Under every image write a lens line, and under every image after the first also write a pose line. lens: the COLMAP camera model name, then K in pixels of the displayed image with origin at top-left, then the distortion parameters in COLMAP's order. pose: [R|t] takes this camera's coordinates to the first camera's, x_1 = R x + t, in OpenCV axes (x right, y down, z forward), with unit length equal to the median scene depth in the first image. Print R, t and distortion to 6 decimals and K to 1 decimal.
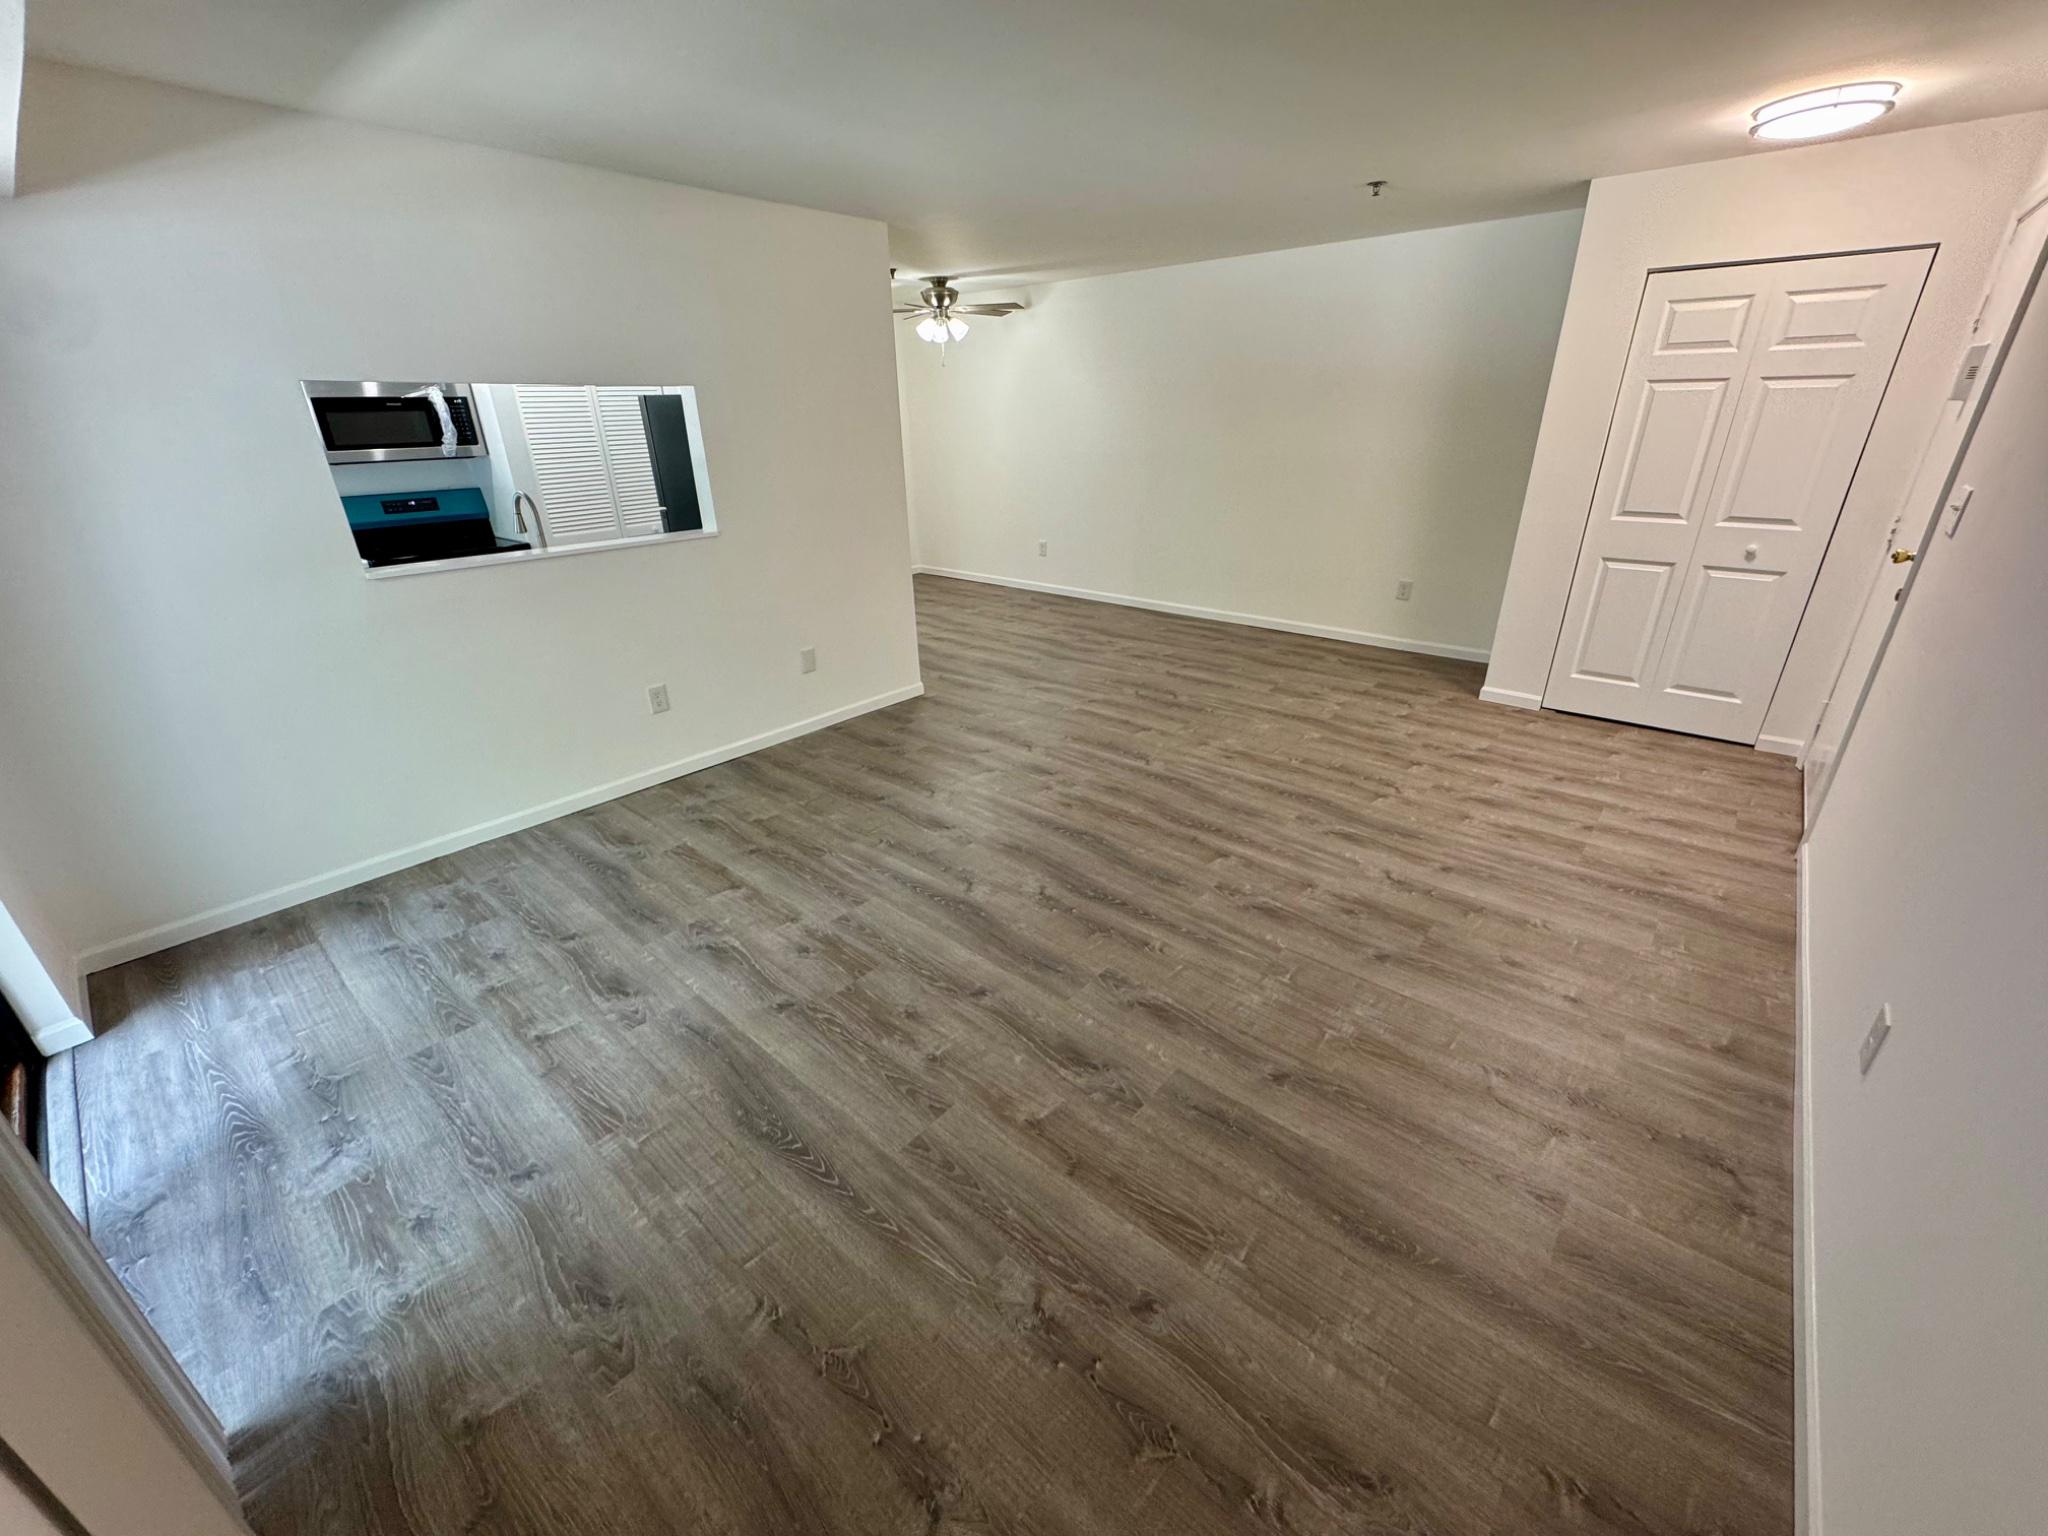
lens RADIAL K [[817.1, 0, 1024.8], [0, 817.1, 760.1], [0, 0, 1]] dist [-0.001771, -0.000400]
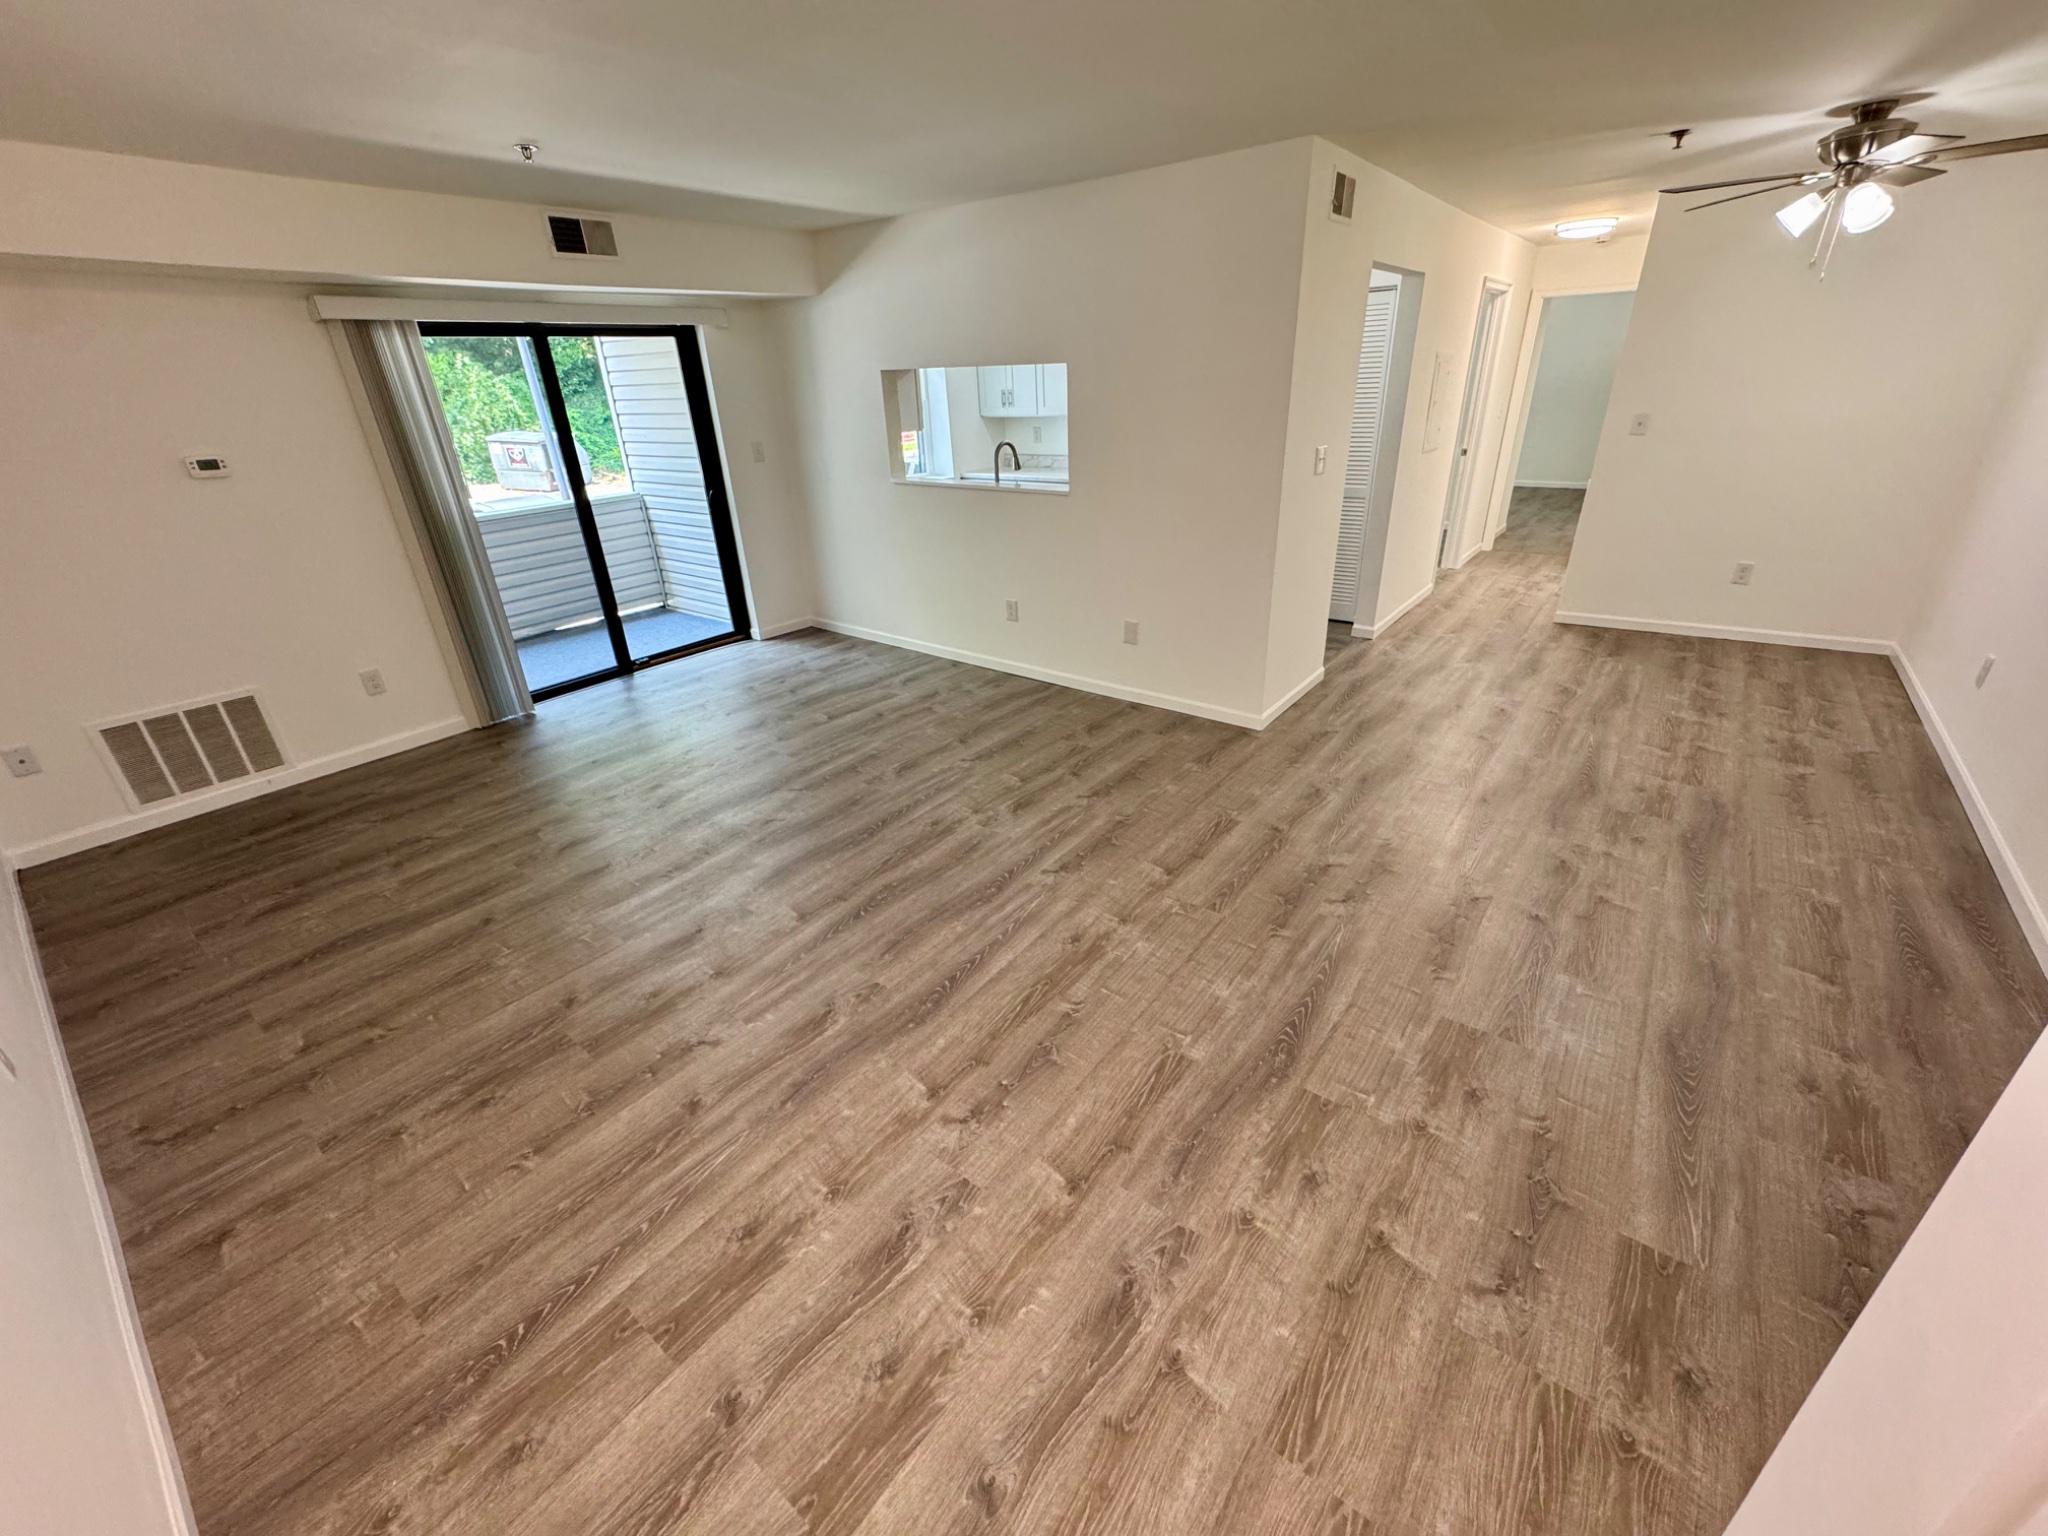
lens RADIAL K [[817.1, 0, 1024.8], [0, 817.1, 760.1], [0, 0, 1]] dist [-0.001771, -0.000400]
pose [[0.053845, 0.440451, -0.896160, 0.966327], [-0.364105, 0.844333, 0.393102, -0.461412], [0.929800, 0.305130, 0.205833, 0.974430]]
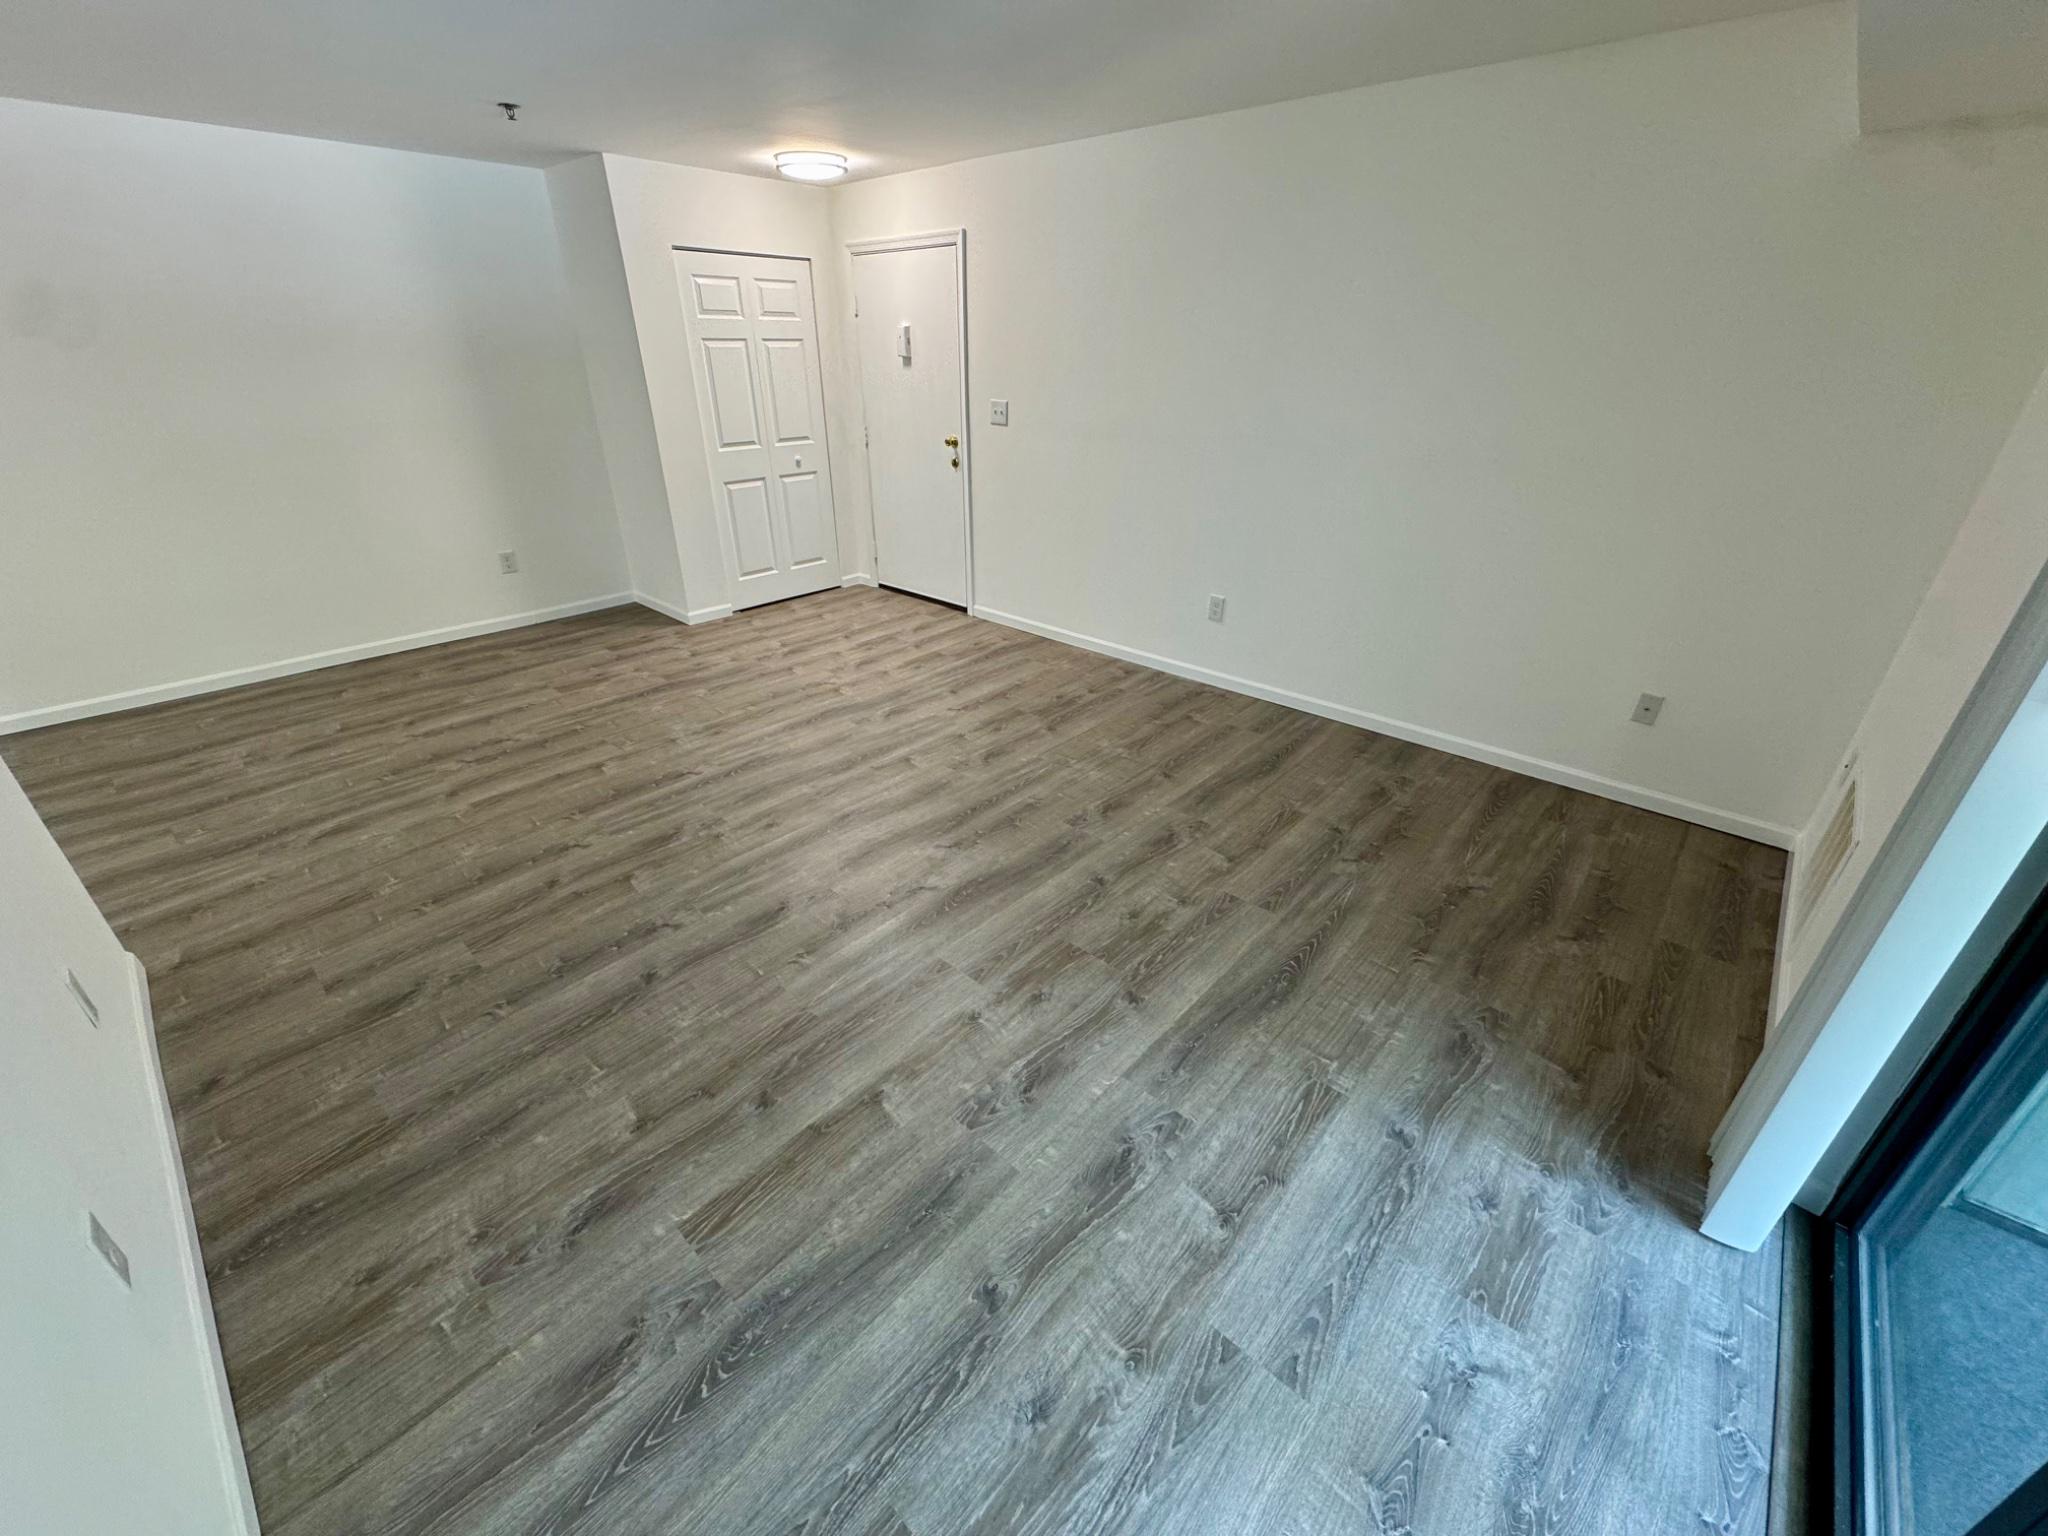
lens RADIAL K [[817.1, 0, 1024.8], [0, 817.1, 760.1], [0, 0, 1]] dist [-0.001771, -0.000400]
pose [[0.018819, -0.435004, 0.900232, -0.768551], [0.395115, 0.830336, 0.392970, -0.262014], [-0.918439, 0.348300, 0.187502, 0.625861]]
